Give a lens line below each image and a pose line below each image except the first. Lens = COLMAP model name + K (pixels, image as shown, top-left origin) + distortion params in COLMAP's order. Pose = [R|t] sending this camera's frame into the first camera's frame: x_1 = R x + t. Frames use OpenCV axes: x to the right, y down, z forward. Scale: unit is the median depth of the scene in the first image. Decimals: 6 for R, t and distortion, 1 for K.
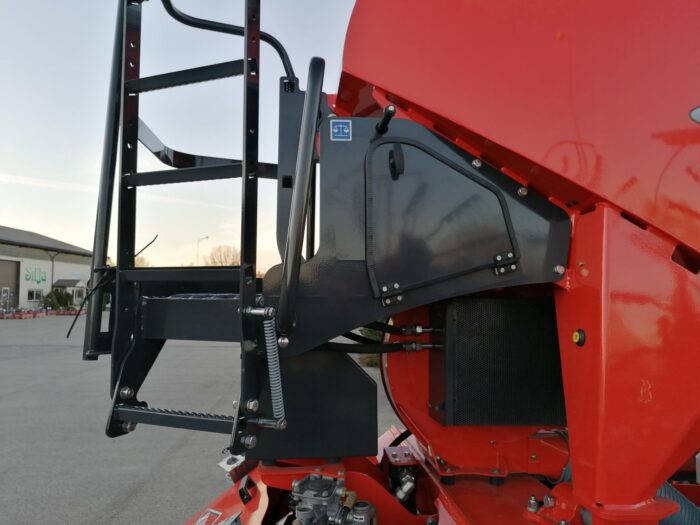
lens RADIAL K [[529.8, 0, 349.8], [0, 529.8, 259.6], [0, 0, 1]] dist [0.100803, -0.132365]
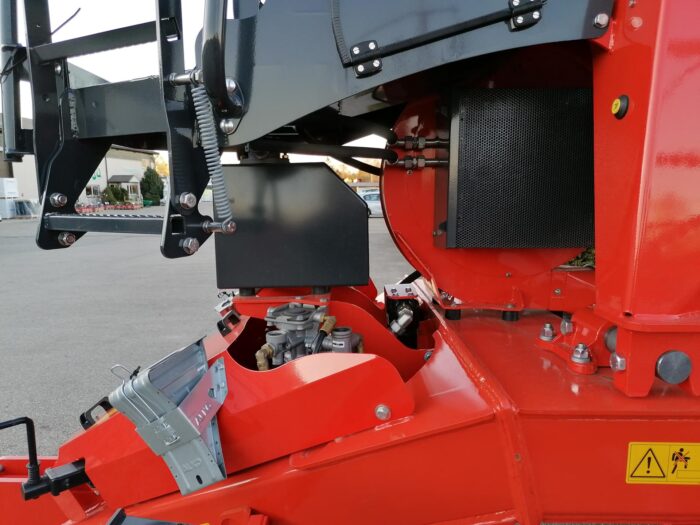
lens RADIAL K [[529.8, 0, 349.8], [0, 529.8, 259.6], [0, 0, 1]] dist [0.100803, -0.132365]
pose [[0.996104, -0.005574, -0.088005, 0.108654], [0.022933, 0.980034, 0.197503, 0.173085], [0.085147, -0.198752, 0.976344, 0.185231]]
